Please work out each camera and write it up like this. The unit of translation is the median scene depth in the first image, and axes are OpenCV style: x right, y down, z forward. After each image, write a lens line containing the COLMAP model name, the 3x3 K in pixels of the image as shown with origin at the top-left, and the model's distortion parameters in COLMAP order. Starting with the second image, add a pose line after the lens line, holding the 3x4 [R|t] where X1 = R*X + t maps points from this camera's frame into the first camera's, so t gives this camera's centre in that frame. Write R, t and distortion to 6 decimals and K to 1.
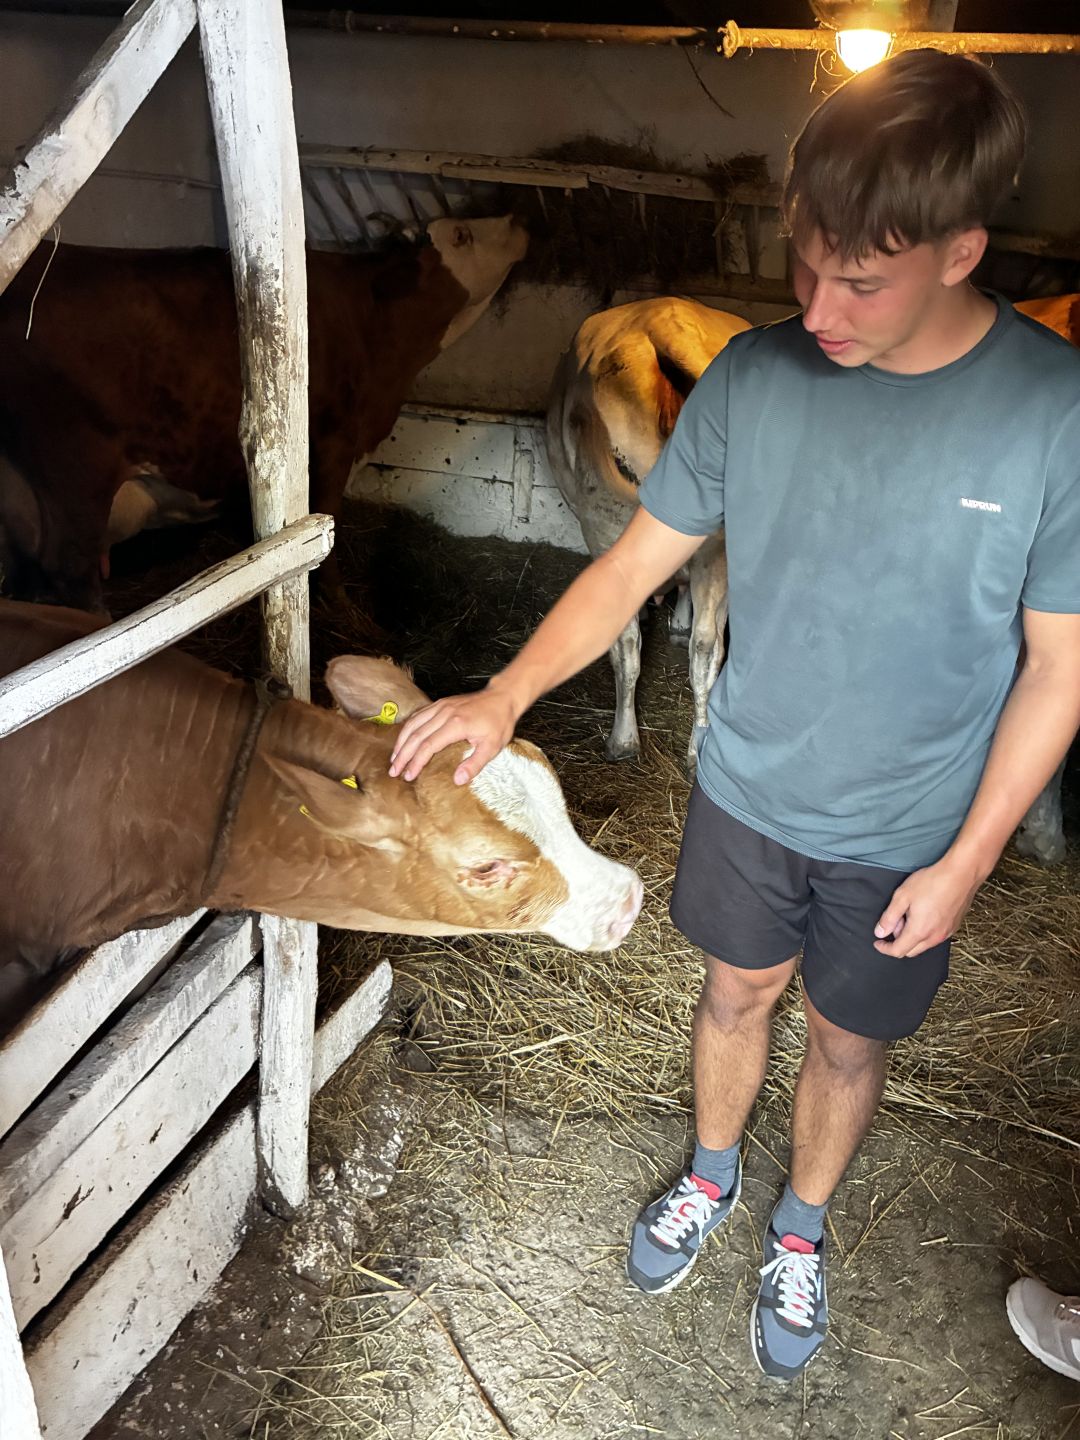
lens RADIAL K [[1083.2, 0, 540.0], [0, 1083.2, 720.0], [0, 0, 1]] dist [0.026390, -0.048826]
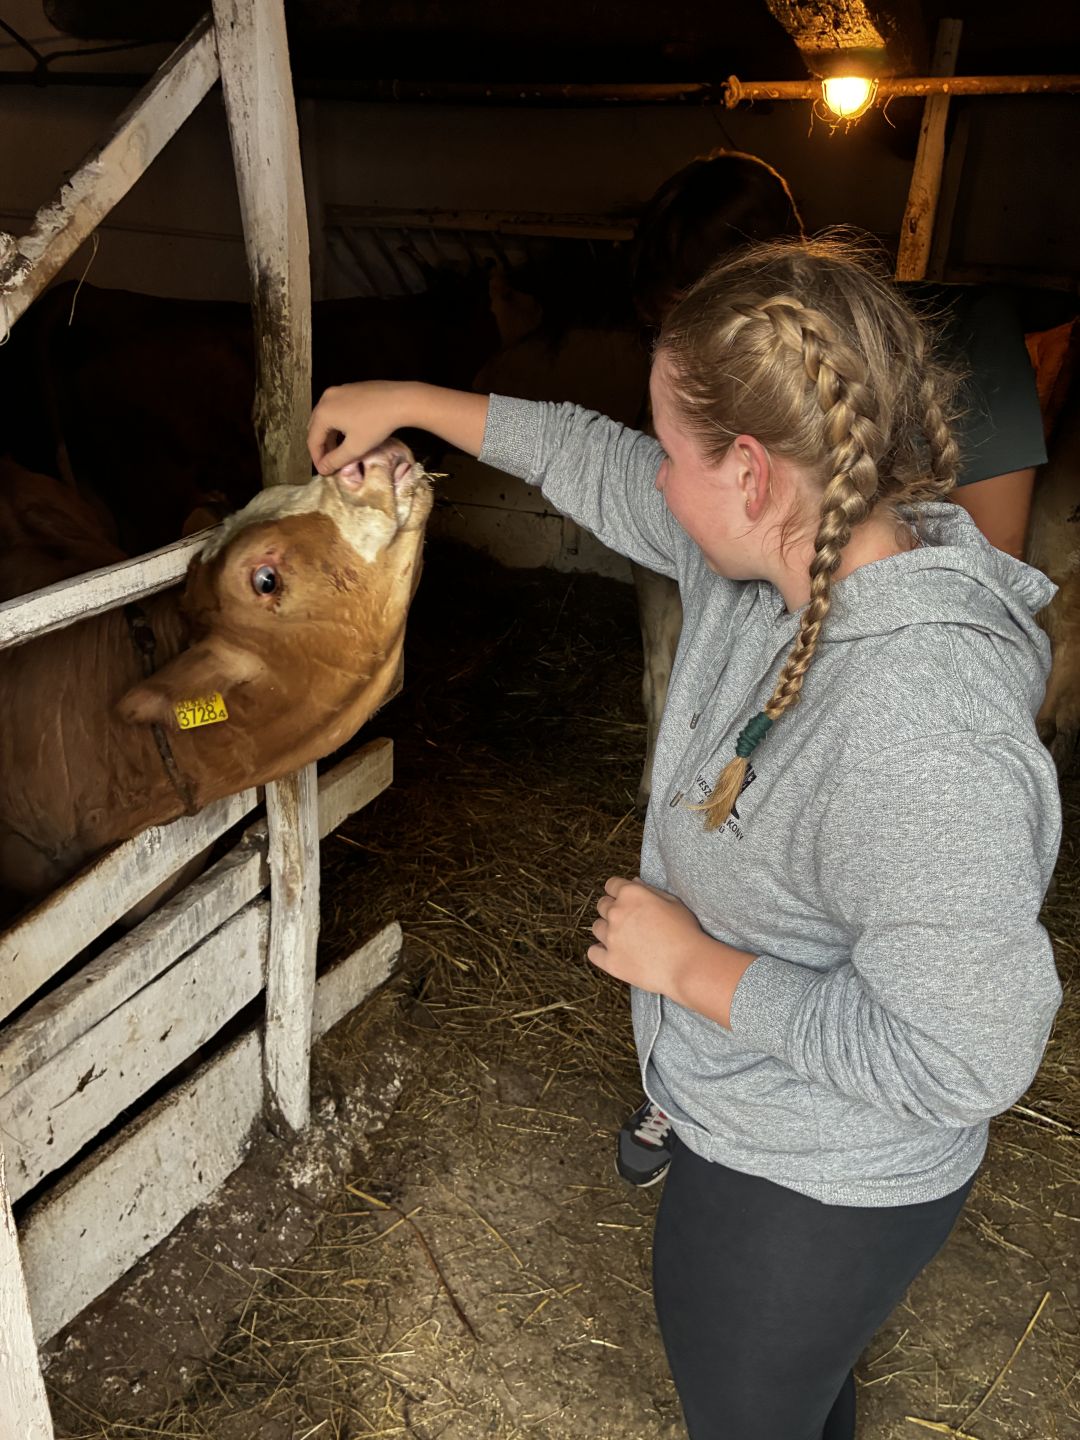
lens RADIAL K [[1095.2, 0, 540.0], [0, 1095.2, 720.0], [0, 0, 1]] dist [-0.002826, -0.002796]
pose [[0.996532, 0.015865, -0.081679, 0.108460], [-0.020633, 0.998111, -0.057862, 0.100343], [0.080607, 0.059346, 0.994978, -0.106331]]
